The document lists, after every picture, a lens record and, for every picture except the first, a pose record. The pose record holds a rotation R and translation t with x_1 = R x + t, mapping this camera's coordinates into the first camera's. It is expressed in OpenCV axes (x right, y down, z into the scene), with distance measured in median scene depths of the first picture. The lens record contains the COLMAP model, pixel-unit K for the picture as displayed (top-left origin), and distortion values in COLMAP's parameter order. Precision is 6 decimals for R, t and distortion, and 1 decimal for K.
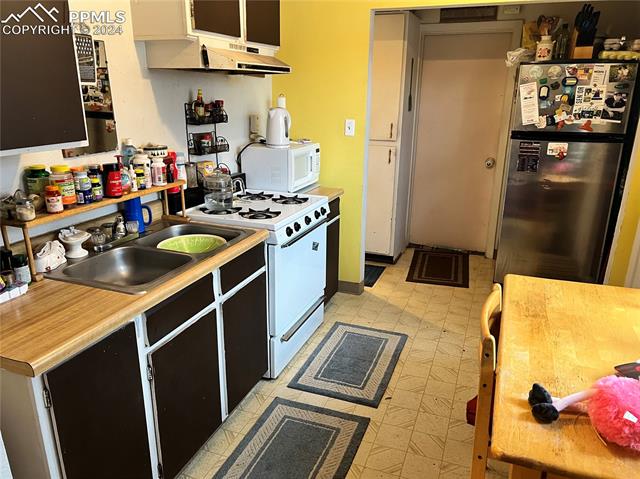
lens RADIAL K [[484.6, 0, 324.4], [0, 484.6, 242.5], [0, 0, 1]] dist [0.060295, -0.043174]
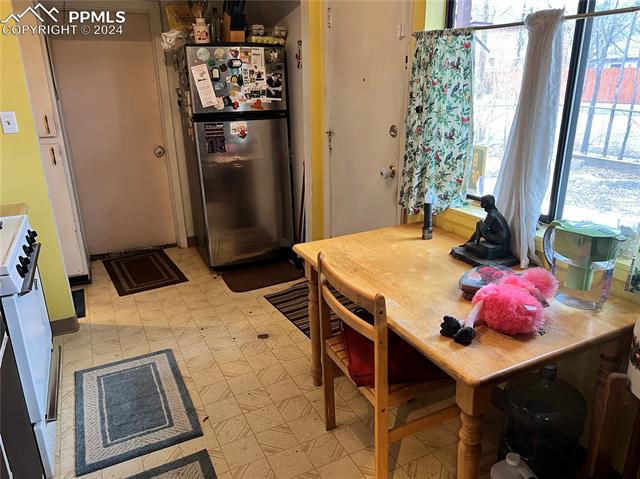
lens RADIAL K [[484.6, 0, 321.9], [0, 484.6, 240.6], [0, 0, 1]] dist [0.060295, -0.043174]
pose [[0.686431, -0.251064, 0.682480, -0.188649], [0.244232, 0.963590, 0.108830, -0.027449], [-0.684955, 0.091980, 0.722757, 0.143690]]
